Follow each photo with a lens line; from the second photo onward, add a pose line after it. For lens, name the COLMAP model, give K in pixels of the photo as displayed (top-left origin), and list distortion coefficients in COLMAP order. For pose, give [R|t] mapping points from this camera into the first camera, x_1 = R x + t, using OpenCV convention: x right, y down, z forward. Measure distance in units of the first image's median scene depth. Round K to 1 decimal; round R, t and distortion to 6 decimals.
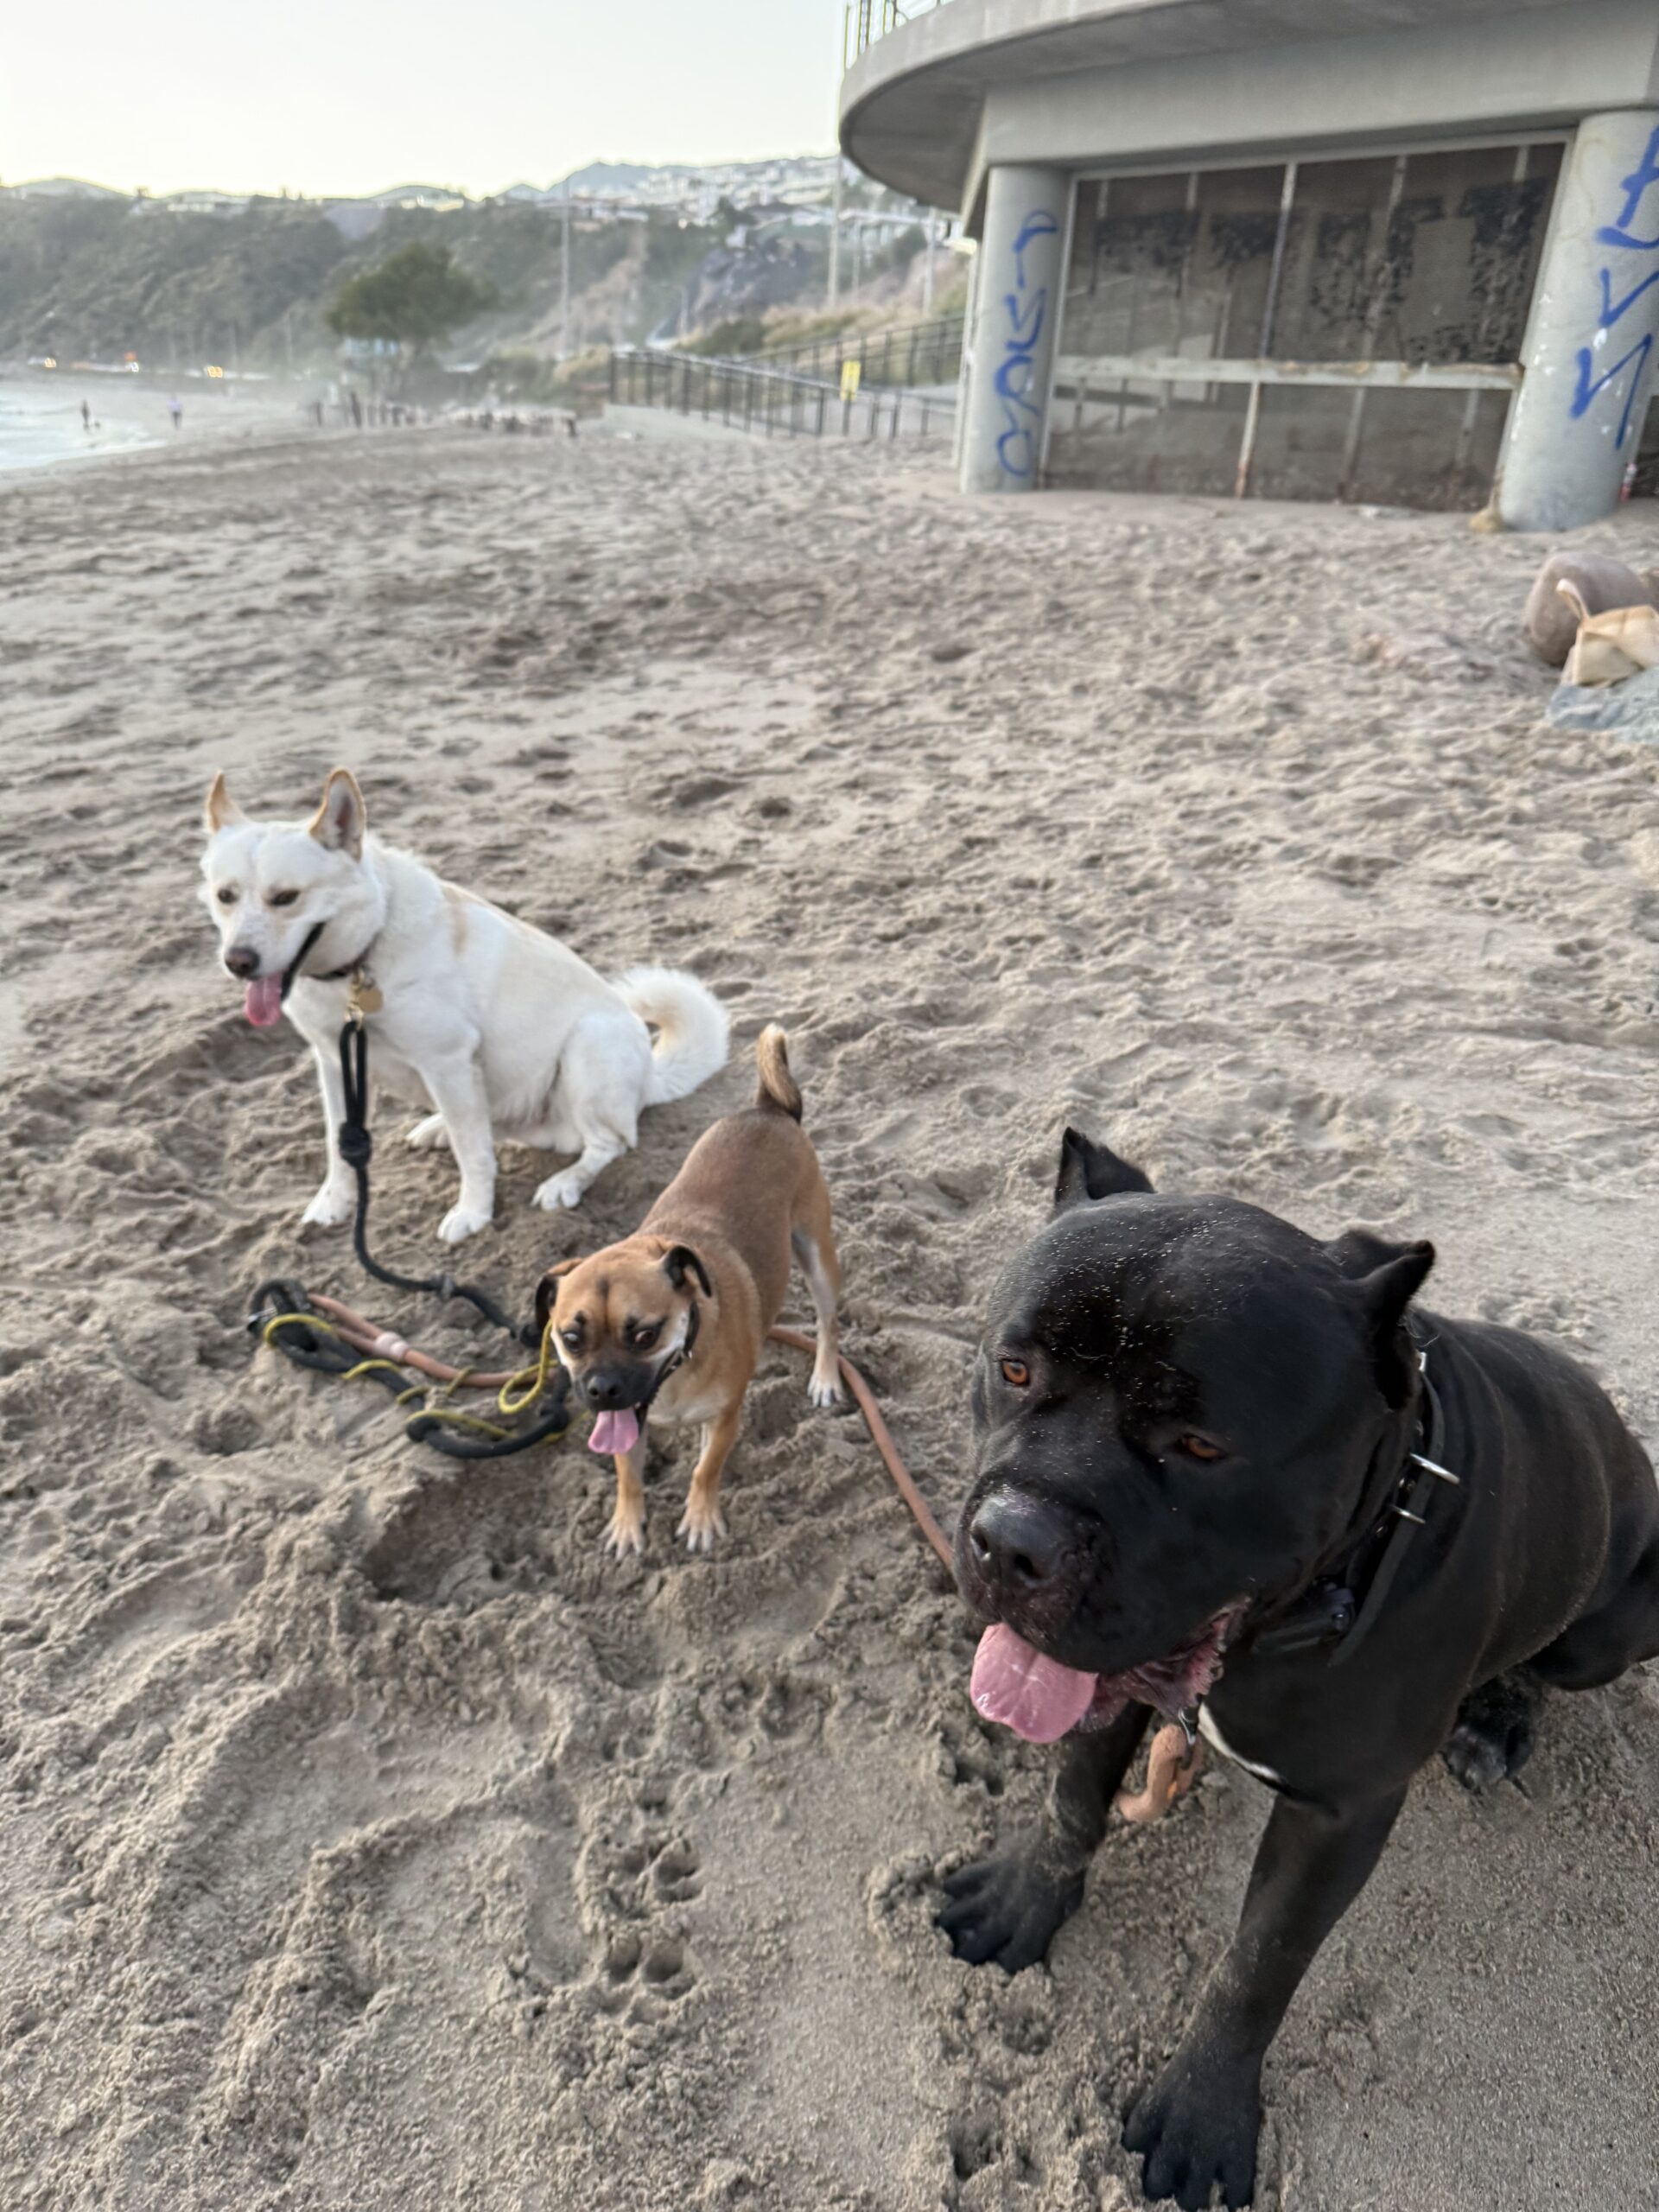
lens RADIAL K [[1661.9, 0, 862.5], [0, 1661.9, 1108.6], [0, 0, 1]] dist [0.007656, -0.024716]
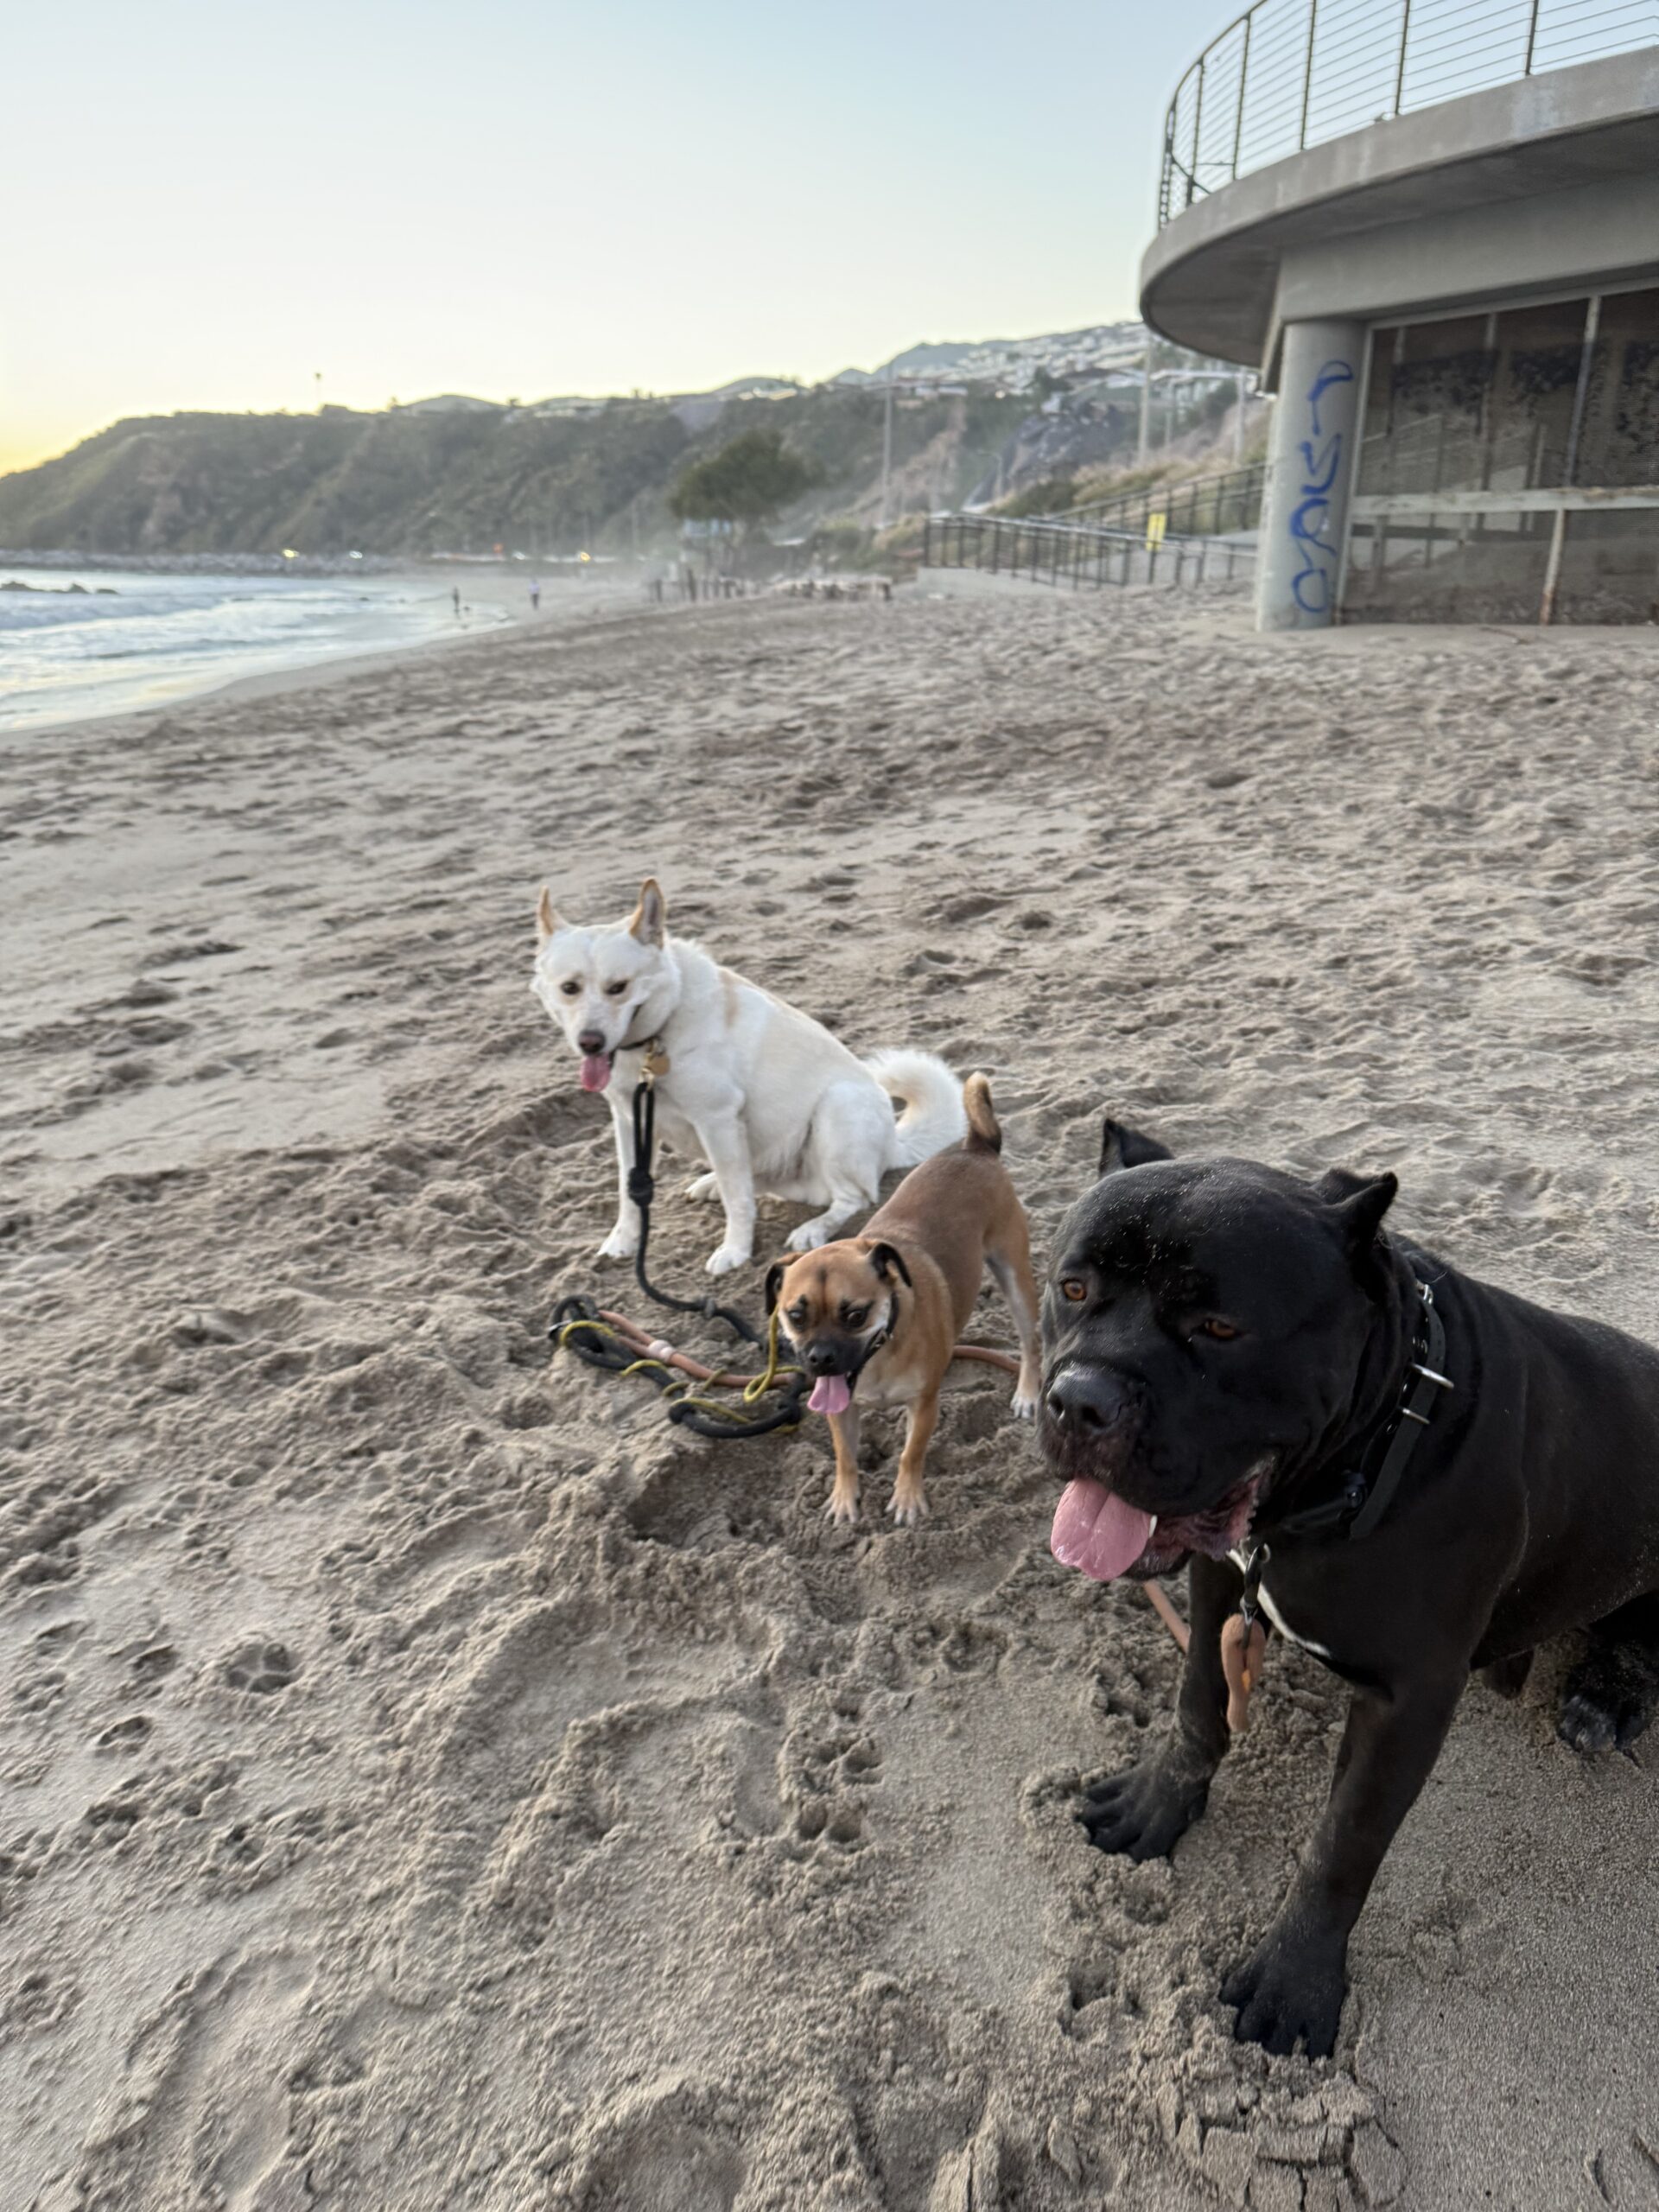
lens RADIAL K [[1639.1, 0, 823.0], [0, 1639.1, 1081.7], [0, 0, 1]] dist [0.155009, -0.357761]
pose [[0.978922, 0.008843, -0.204042, 0.074877], [-0.028844, 0.995034, -0.095263, 0.068715], [0.202186, 0.099141, 0.974316, -0.157205]]
